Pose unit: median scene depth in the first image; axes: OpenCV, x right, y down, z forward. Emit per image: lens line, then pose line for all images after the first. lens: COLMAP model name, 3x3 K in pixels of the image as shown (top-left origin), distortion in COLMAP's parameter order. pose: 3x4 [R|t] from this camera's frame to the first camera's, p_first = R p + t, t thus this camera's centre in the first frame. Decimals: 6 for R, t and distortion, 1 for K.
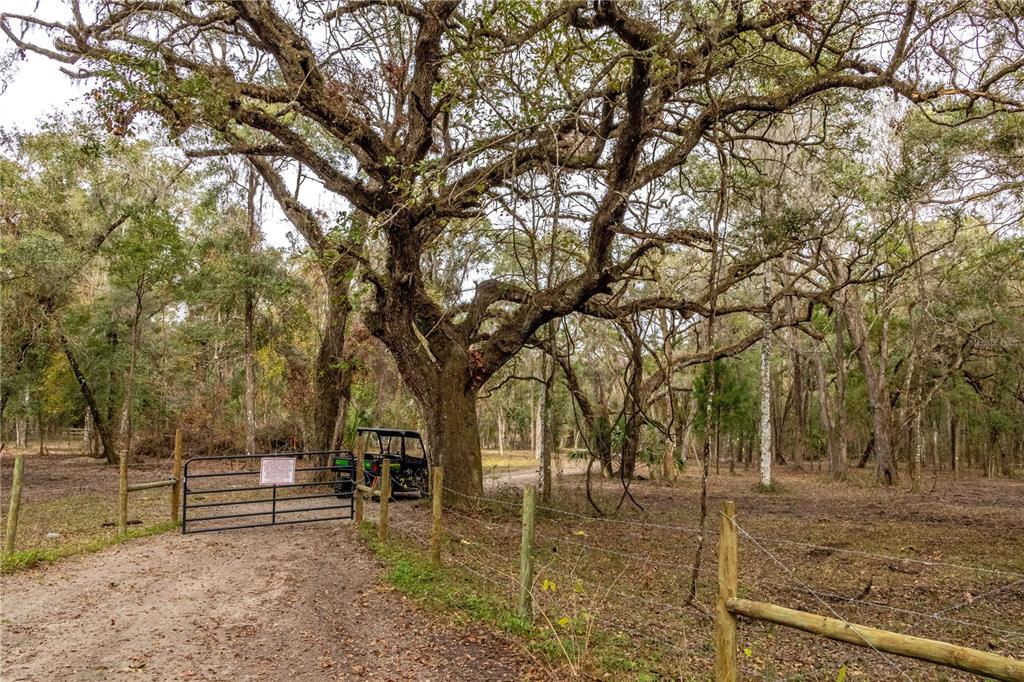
lens RADIAL K [[844.3, 0, 512.1], [0, 844.3, 342.6], [0, 0, 1]] dist [0.015000, -0.005146]
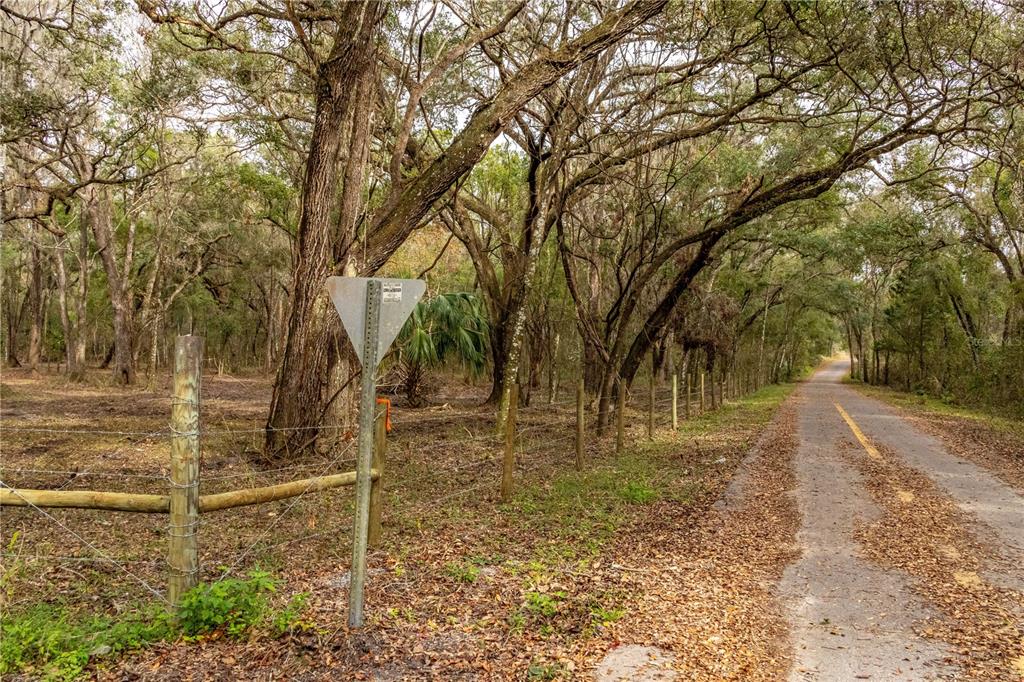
lens RADIAL K [[844.3, 0, 510.8], [0, 844.3, 339.6], [0, 0, 1]] dist [0.015000, -0.005146]
pose [[0.674142, 0.007771, 0.738561, -0.001063], [-0.090557, 0.993270, 0.072207, -0.003179], [-0.733029, -0.115560, 0.670309, -0.039835]]
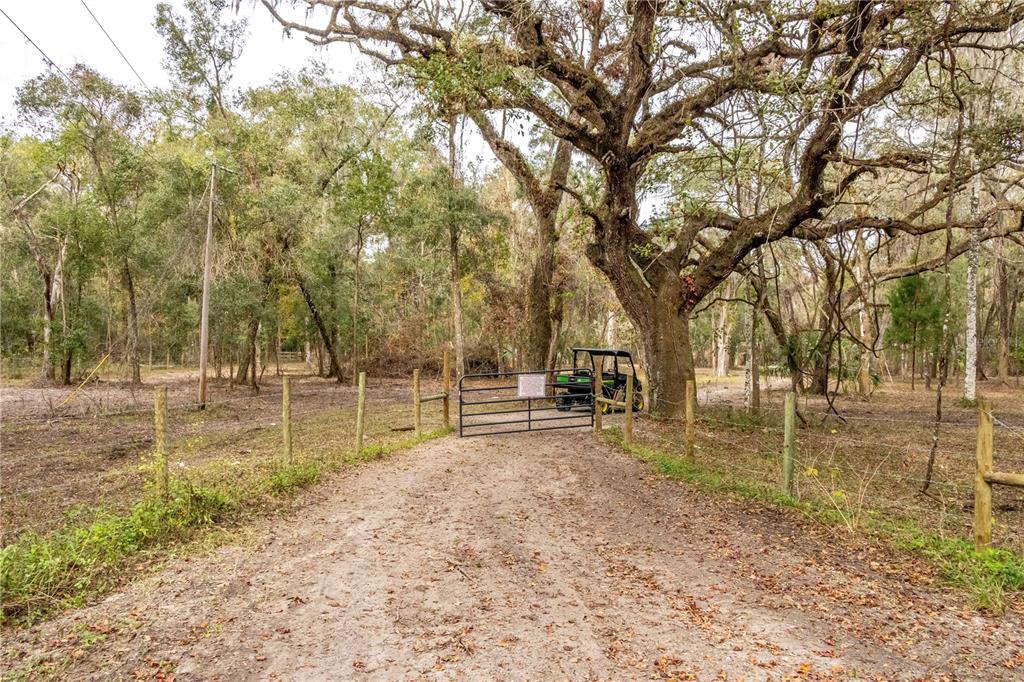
lens RADIAL K [[844.3, 0, 514.7], [0, 844.3, 341.6], [0, 0, 1]] dist [0.015000, -0.005146]
pose [[0.981385, -0.015563, -0.191419, -0.037633], [0.033486, 0.995310, 0.090761, -0.008665], [0.189108, -0.095481, 0.977303, -0.075346]]
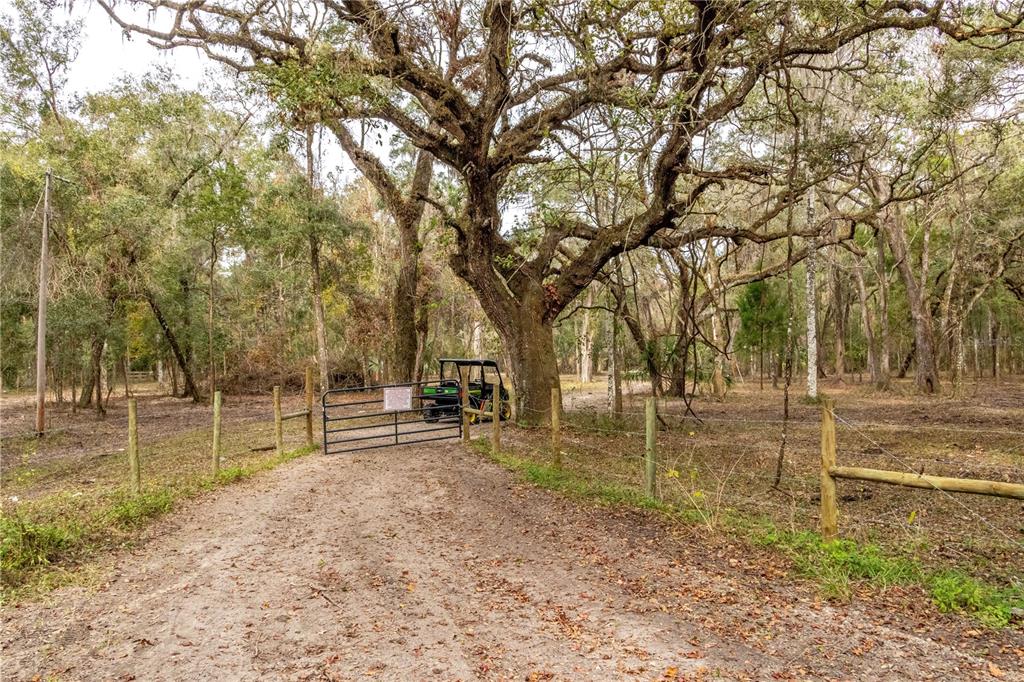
lens RADIAL K [[844.3, 0, 508.4], [0, 844.3, 341.4], [0, 0, 1]] dist [0.015000, -0.005146]
pose [[0.998148, -0.043683, -0.042340, -0.037065], [0.047132, 0.995334, 0.084200, -0.008836], [0.038464, -0.086039, 0.995549, -0.071807]]
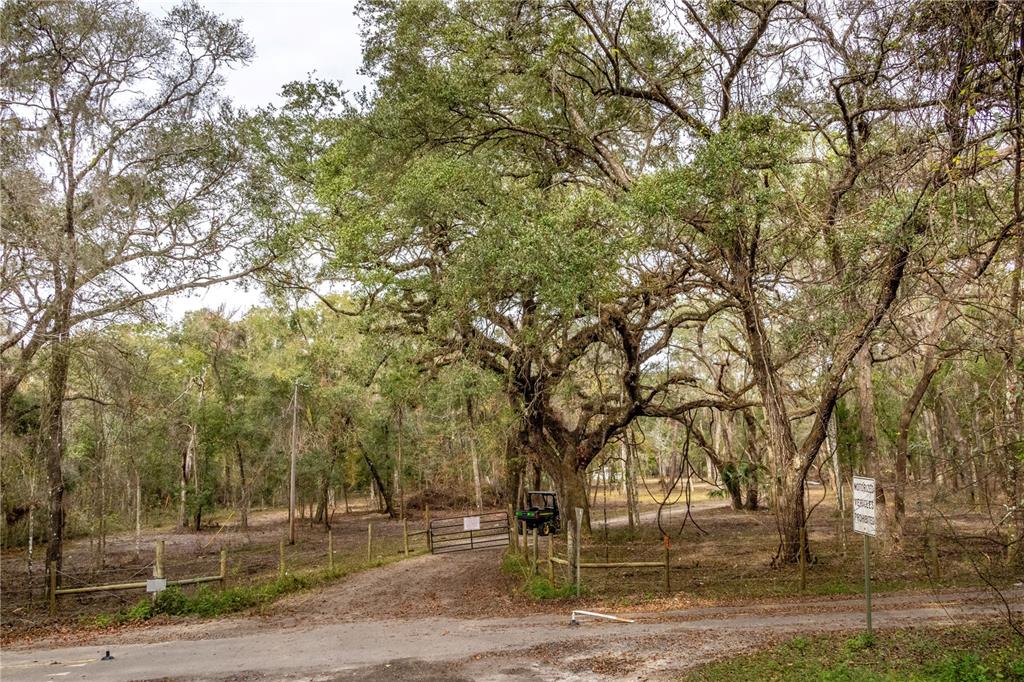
lens RADIAL K [[844.3, 0, 519.7], [0, 844.3, 352.3], [0, 0, 1]] dist [0.015000, -0.005146]
pose [[0.958977, -0.101793, -0.264579, 0.223954], [0.095027, 0.994738, -0.038280, -0.092560], [0.267083, 0.011568, 0.963604, -0.513881]]
